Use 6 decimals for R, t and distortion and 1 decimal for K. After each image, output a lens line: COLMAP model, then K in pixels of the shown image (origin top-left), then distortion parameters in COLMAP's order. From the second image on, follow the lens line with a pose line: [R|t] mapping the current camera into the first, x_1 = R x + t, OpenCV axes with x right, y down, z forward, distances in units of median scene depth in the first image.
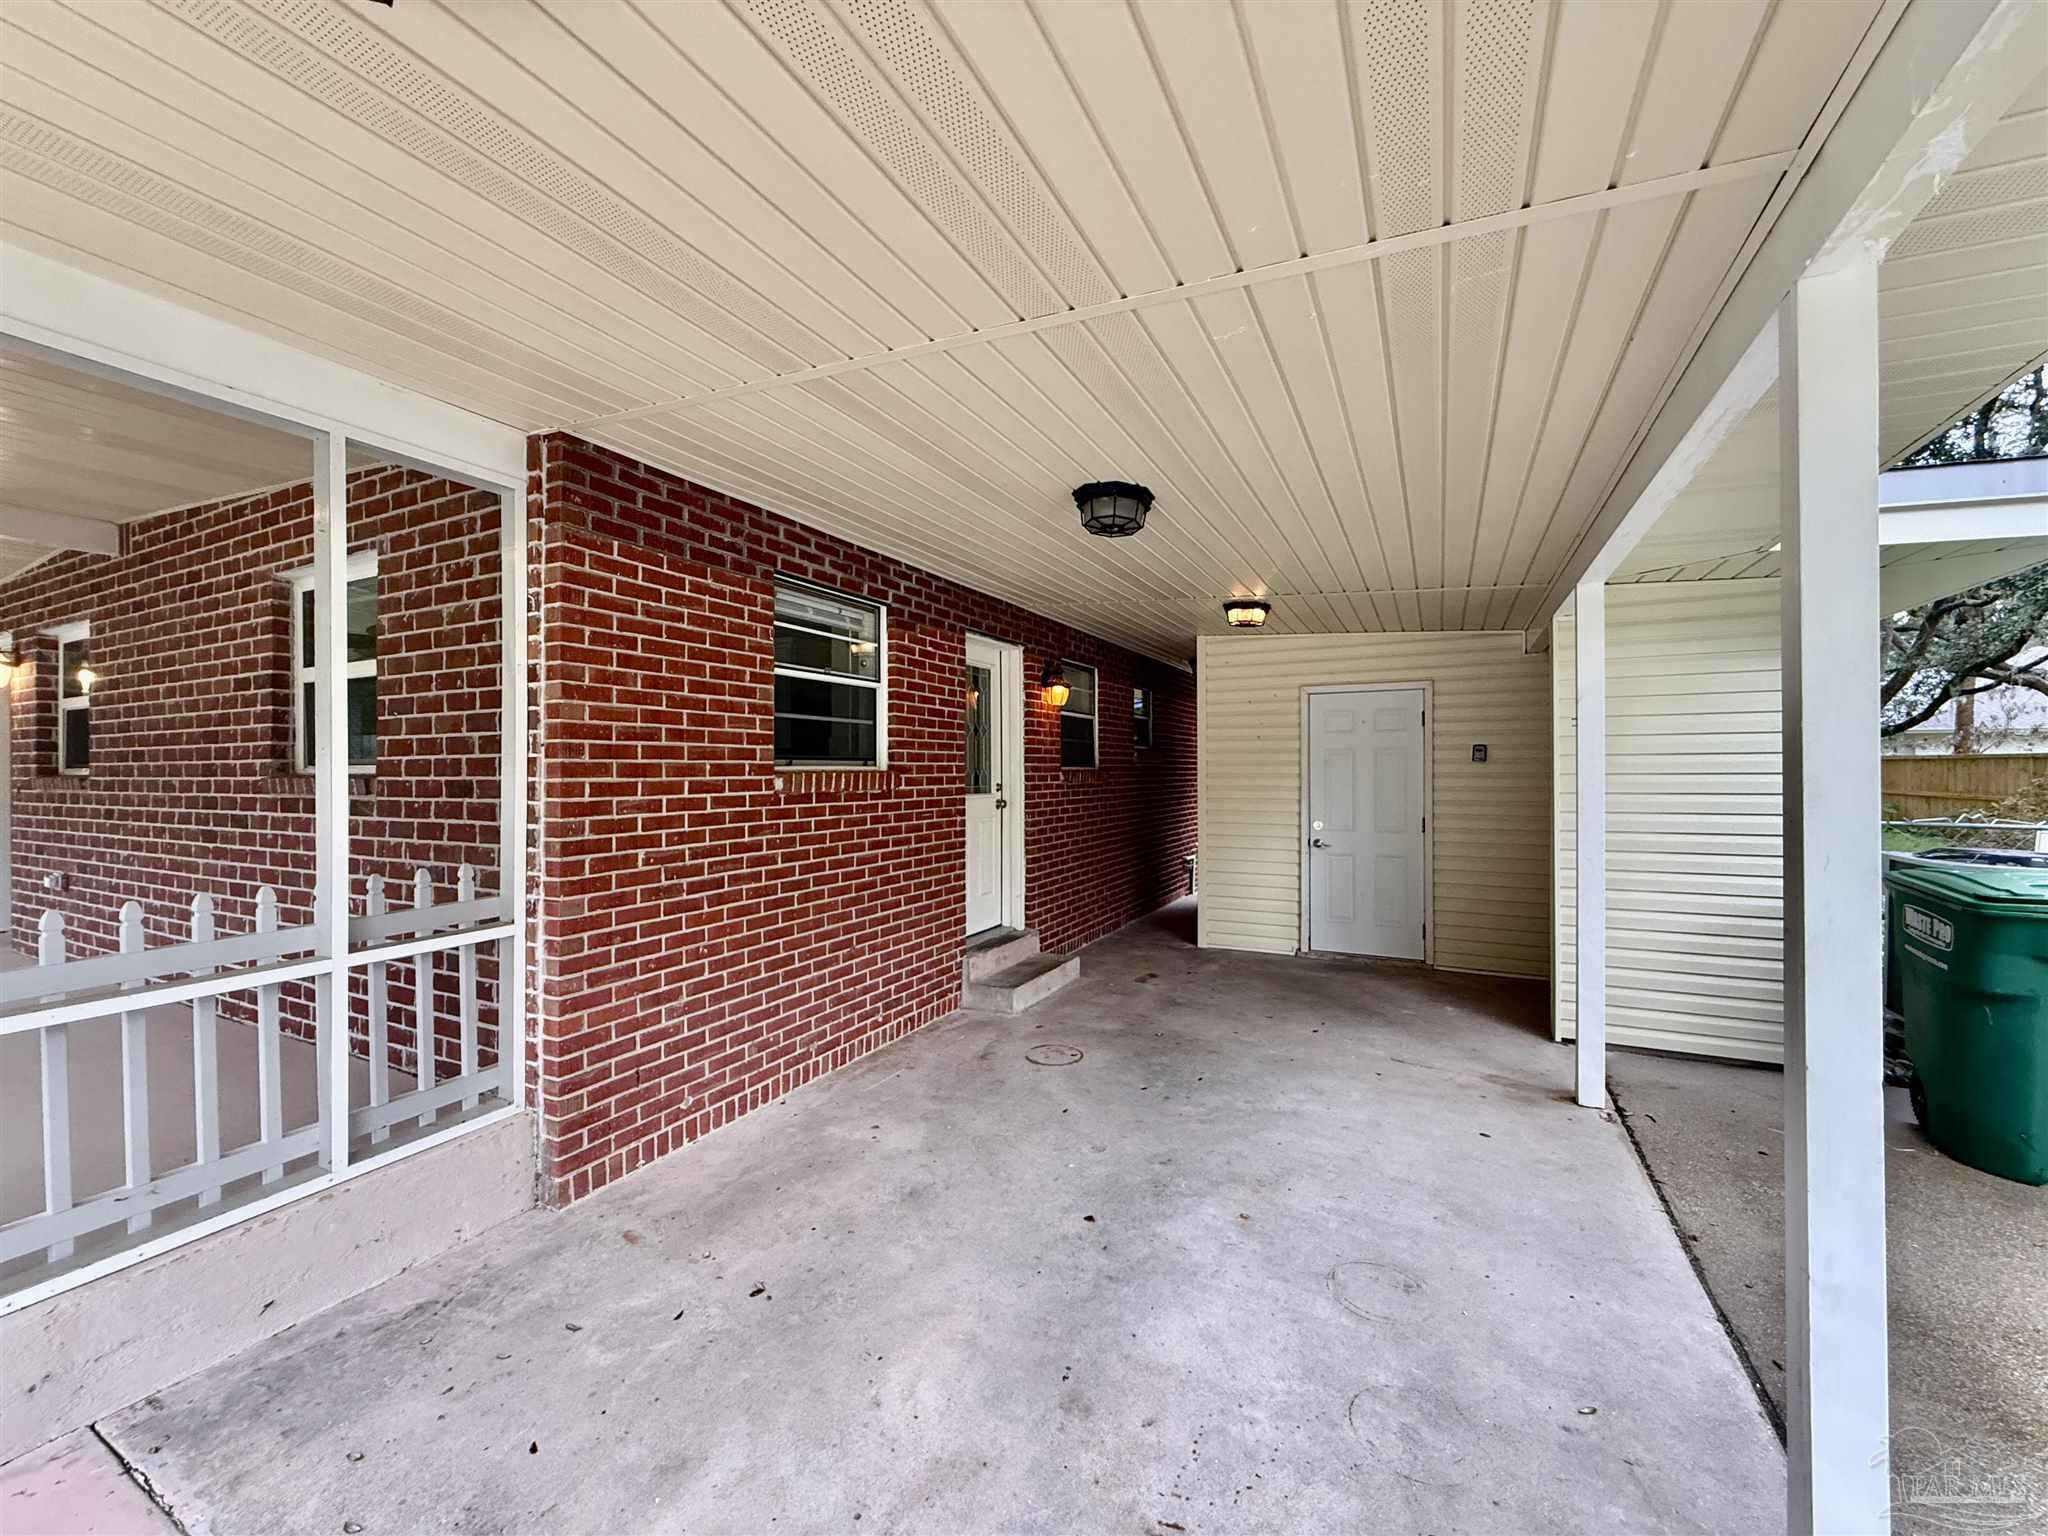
lens RADIAL K [[815.7, 0, 1020.0], [0, 815.7, 769.4], [0, 0, 1]] dist [-0.000349, 0.000359]
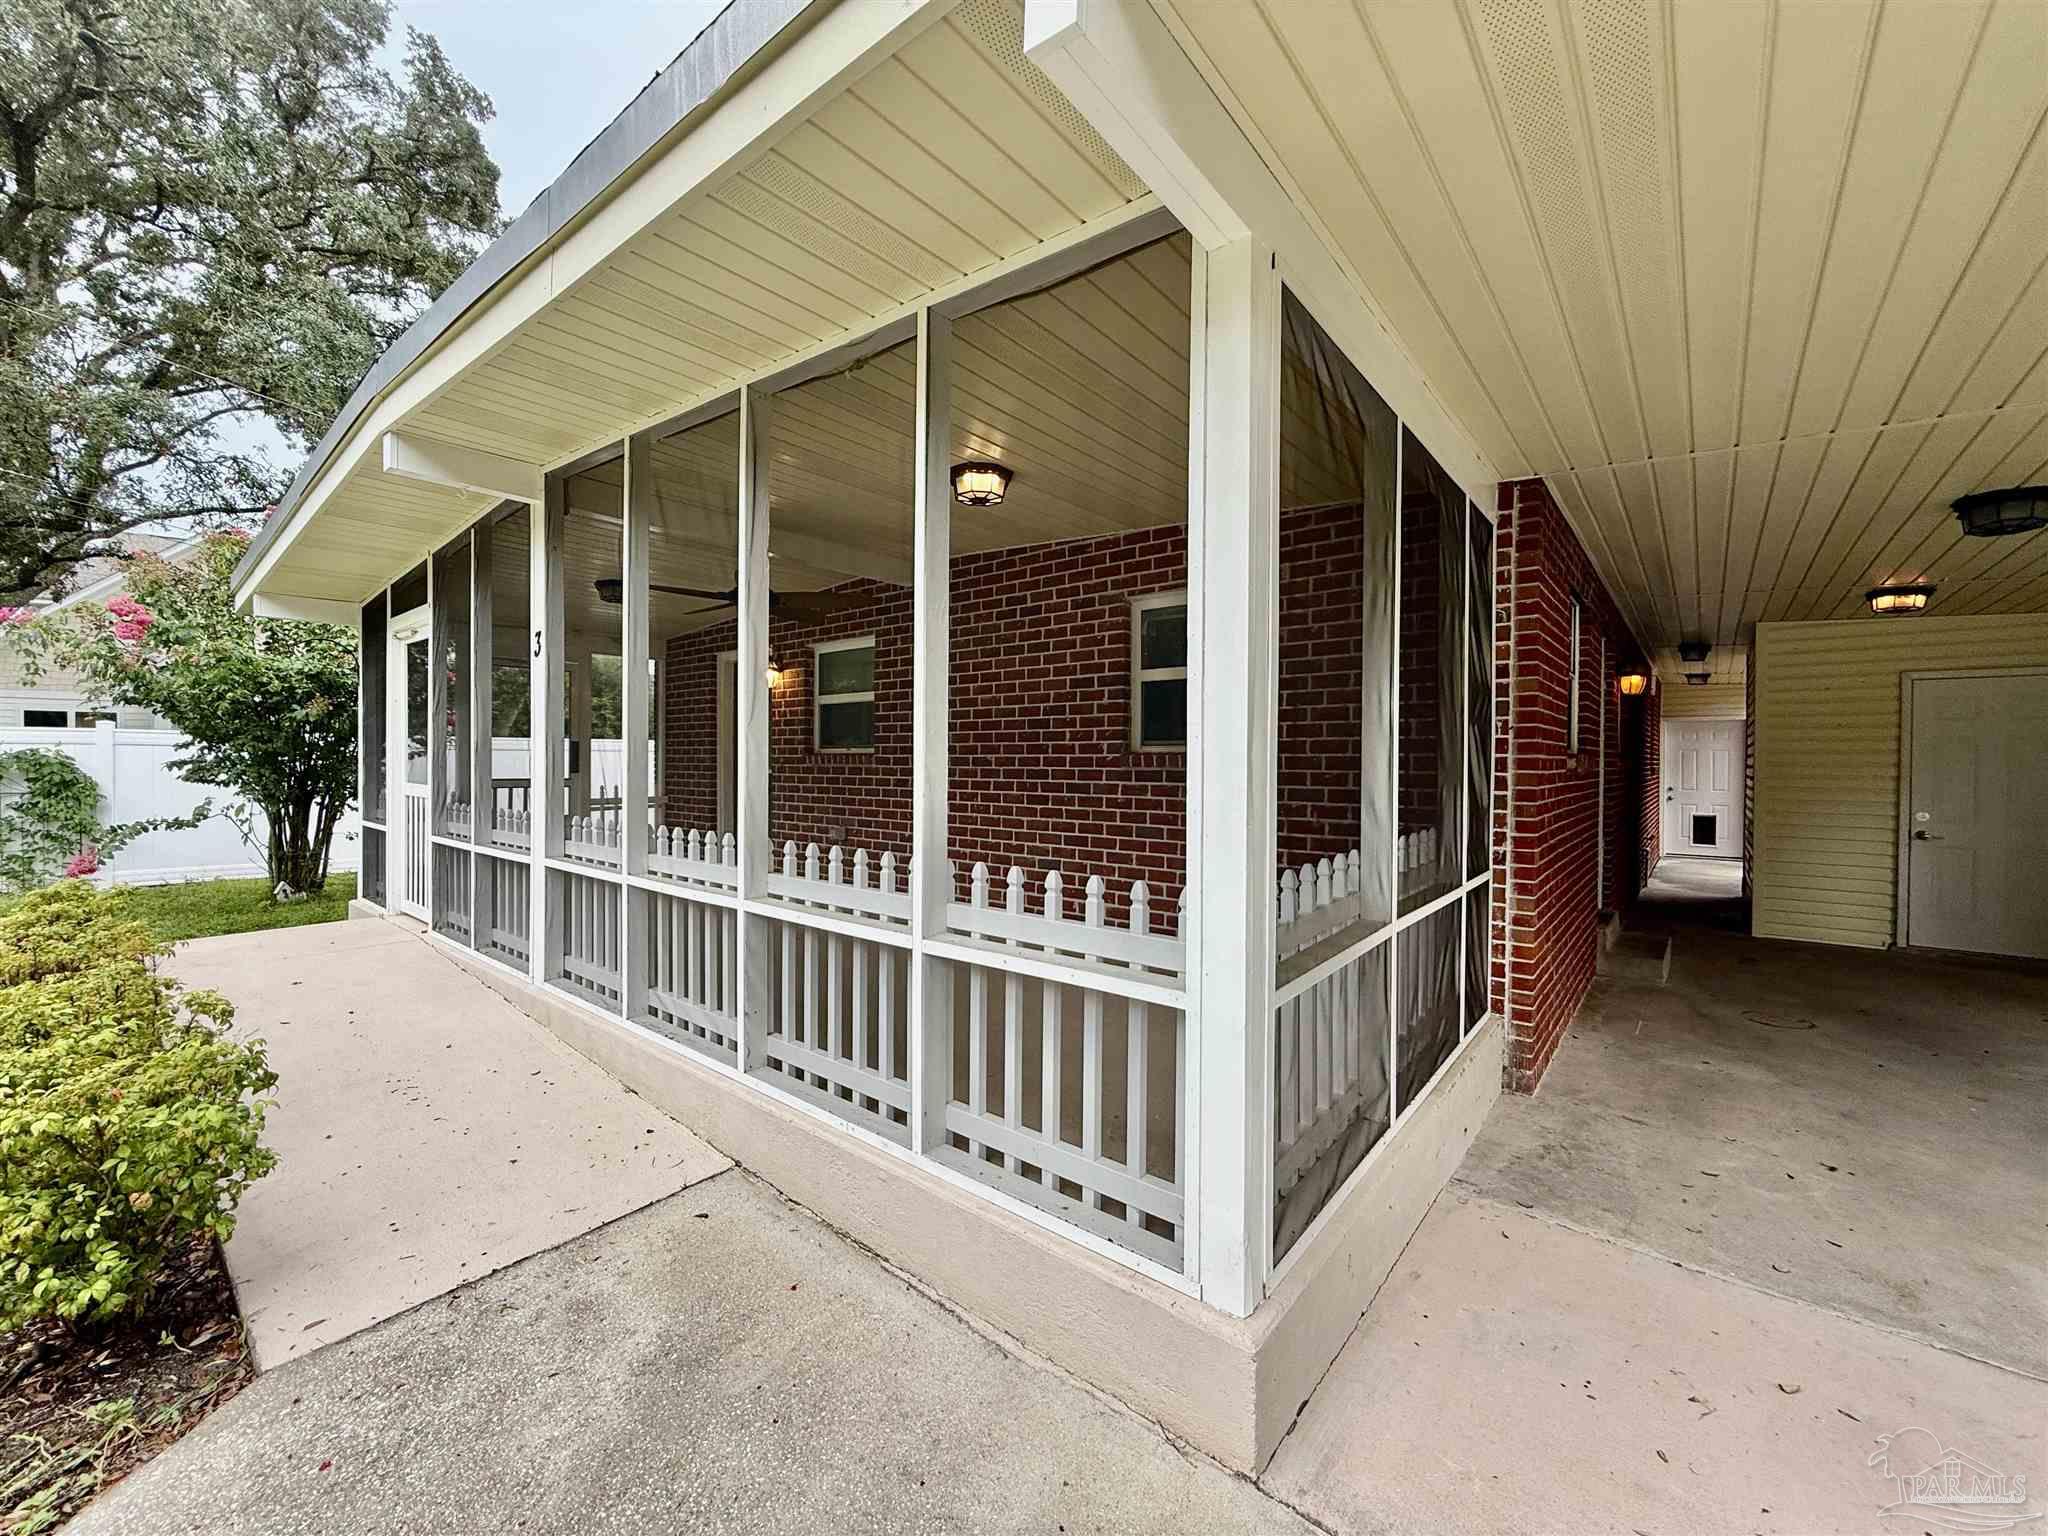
lens RADIAL K [[815.7, 0, 1021.5], [0, 815.7, 768.0], [0, 0, 1]] dist [-0.000349, 0.000359]
pose [[0.974978, 0.011294, -0.222016, -1.039568], [-0.009167, 0.999902, 0.010611, 0.025046], [0.222114, -0.008310, 0.974985, -0.395740]]
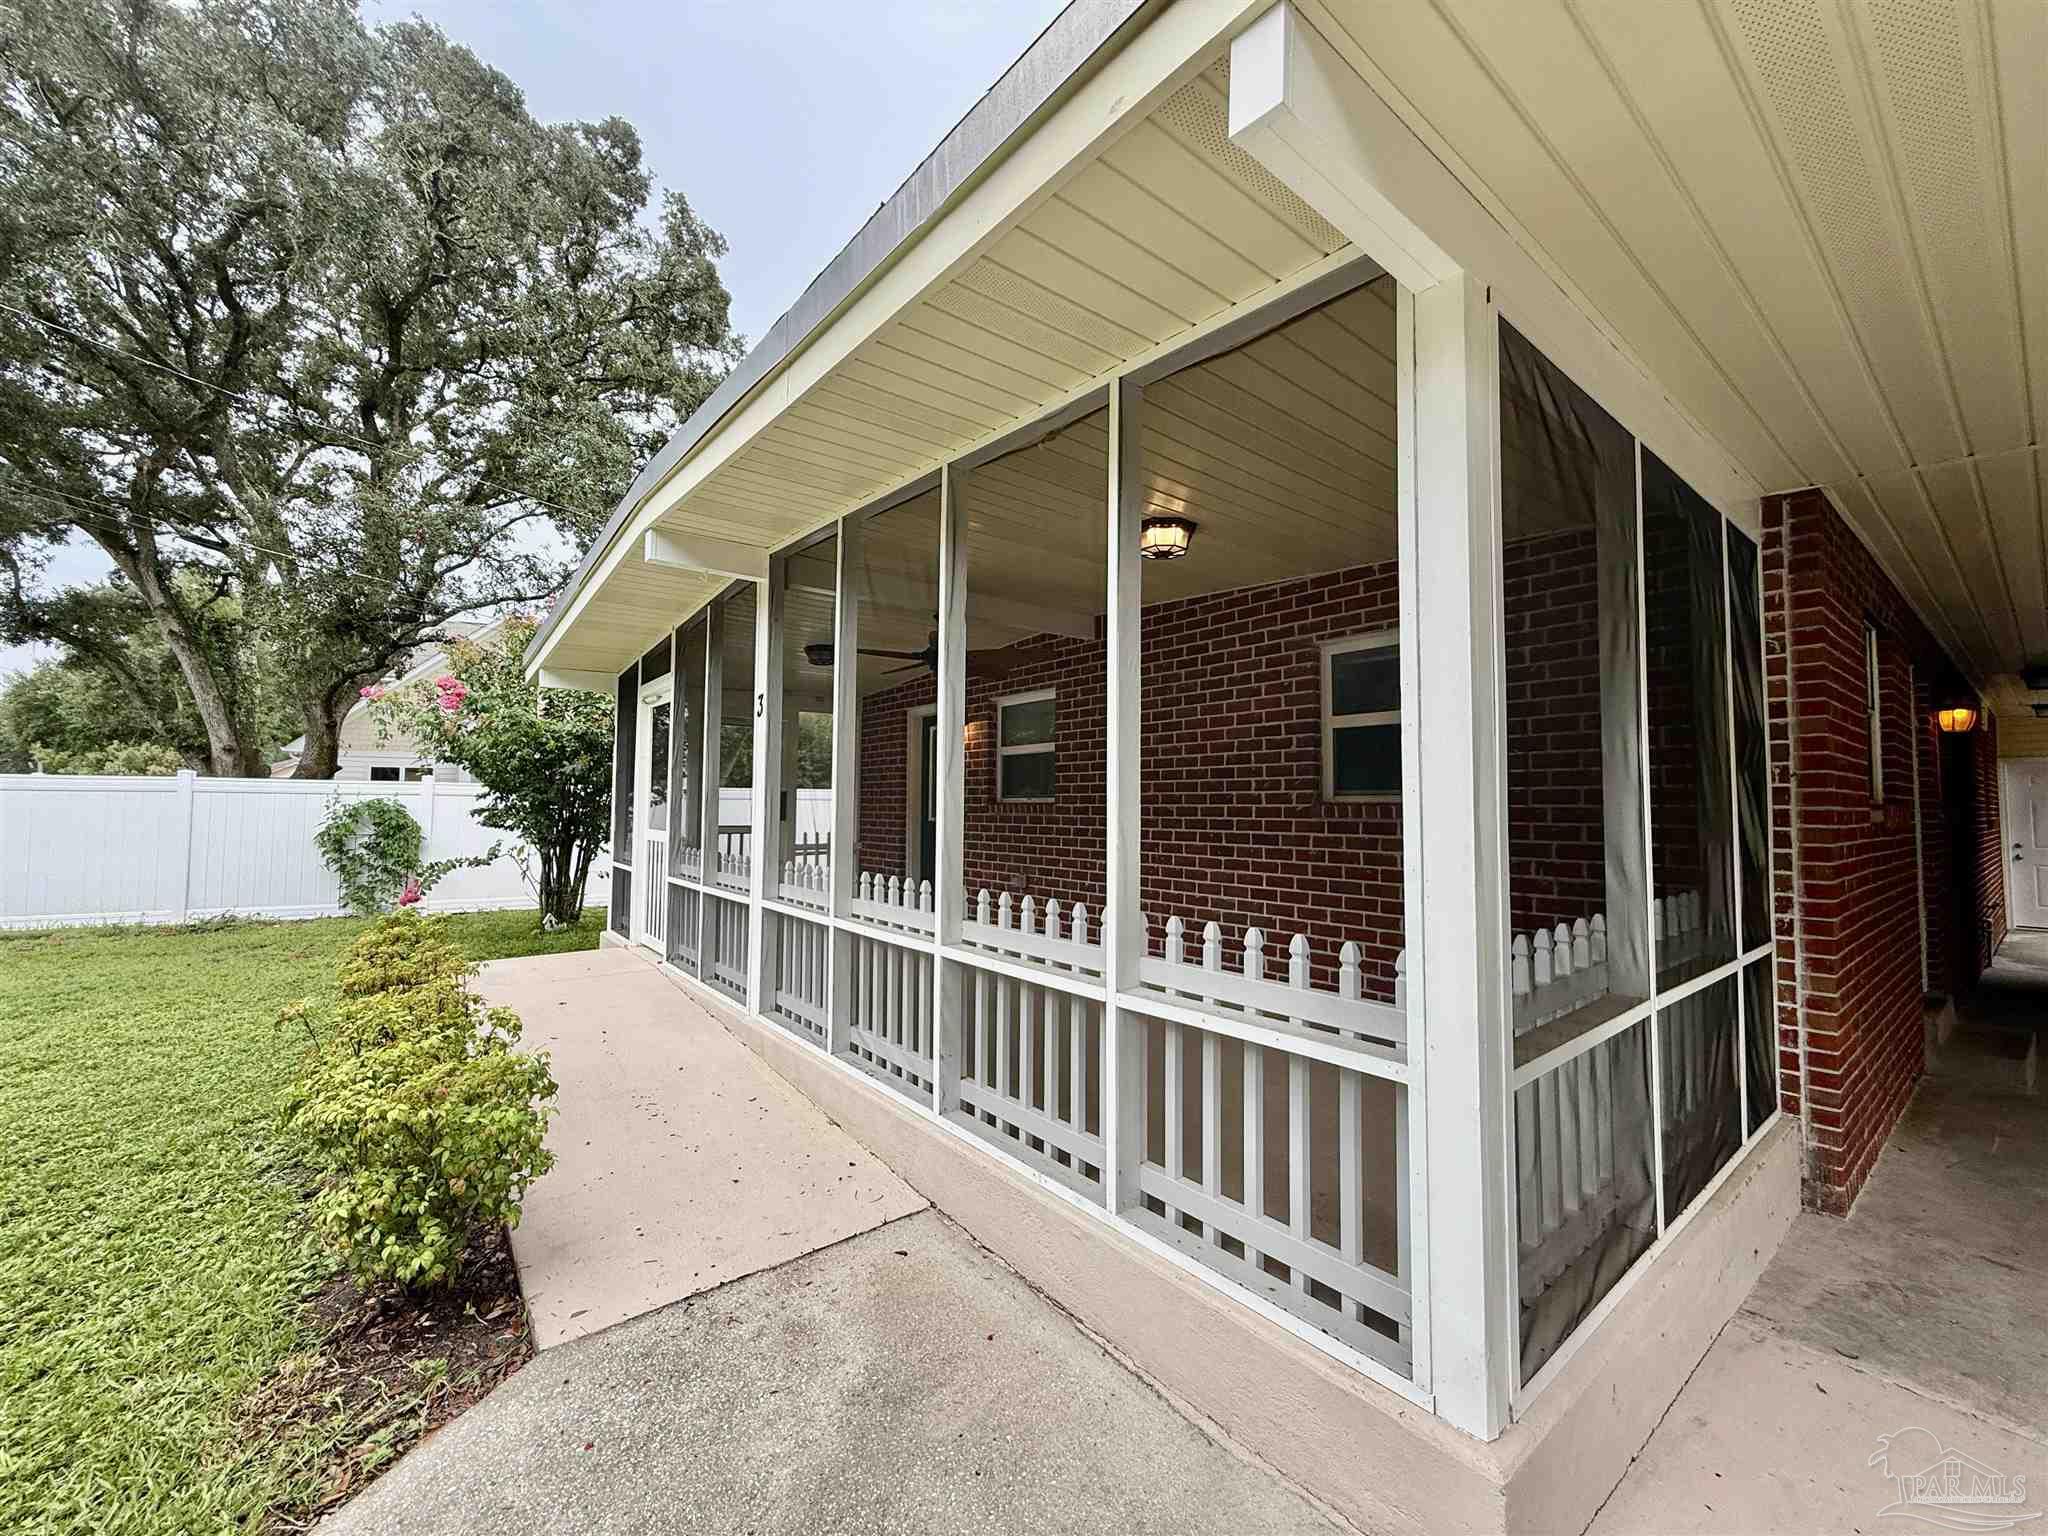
lens RADIAL K [[815.7, 0, 1021.1], [0, 815.7, 768.1], [0, 0, 1]] dist [-0.000349, 0.000359]
pose [[0.907488, -0.009961, -0.419960, -1.057692], [-0.010132, 0.998909, -0.045588, 0.019990], [0.419956, 0.045625, 0.906397, -0.412490]]
